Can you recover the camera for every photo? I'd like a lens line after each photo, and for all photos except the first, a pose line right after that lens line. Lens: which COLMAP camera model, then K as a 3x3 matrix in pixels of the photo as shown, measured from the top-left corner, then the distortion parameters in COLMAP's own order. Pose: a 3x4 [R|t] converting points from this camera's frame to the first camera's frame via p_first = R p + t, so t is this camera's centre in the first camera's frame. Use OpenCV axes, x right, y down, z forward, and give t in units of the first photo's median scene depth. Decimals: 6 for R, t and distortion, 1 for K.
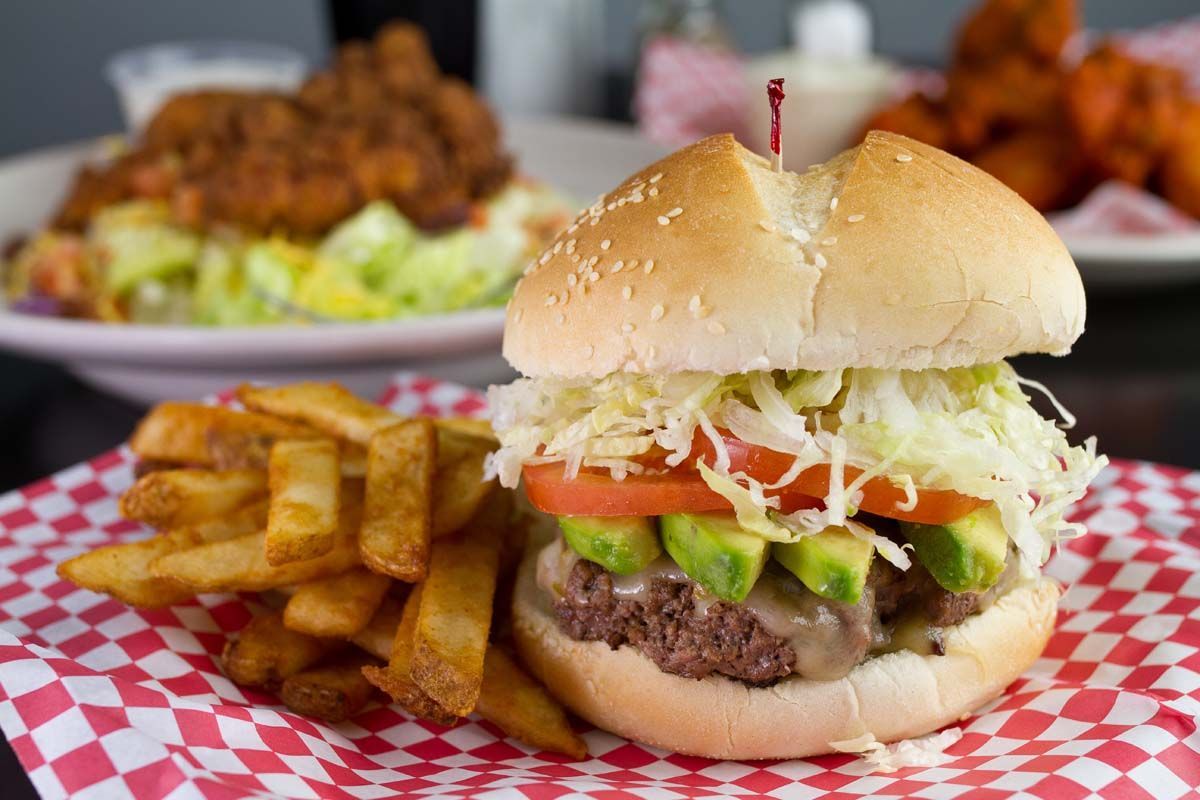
lens RADIAL K [[1776.2, 0, 602.7], [0, 1776.2, 399.6], [0, 0, 1]] dist [-0.041091, 0.000000]
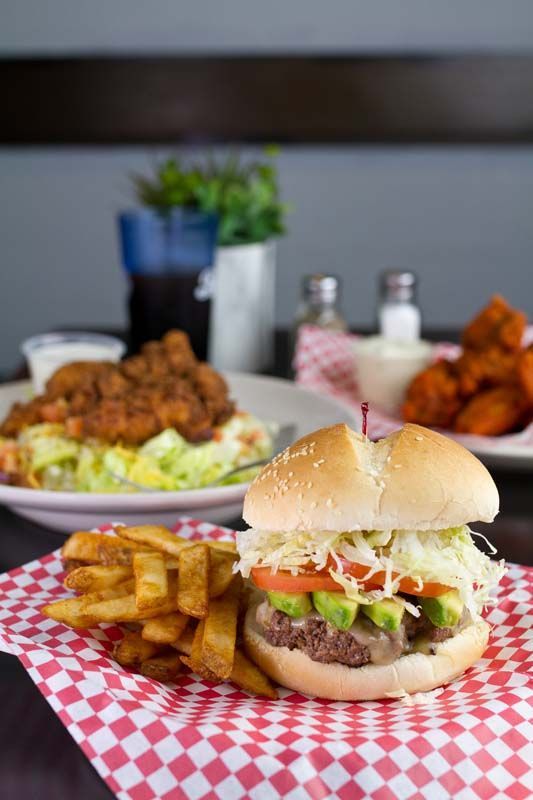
lens RADIAL K [[1184.1, 0, 268.0], [0, 1184.1, 401.6], [0, 0, 1]] dist [-0.041091, 0.000000]
pose [[0.999795, 0.018016, 0.009267, -0.041752], [-0.017197, 0.996490, -0.081928, -0.050900], [-0.010710, 0.081752, 0.996595, -0.521953]]
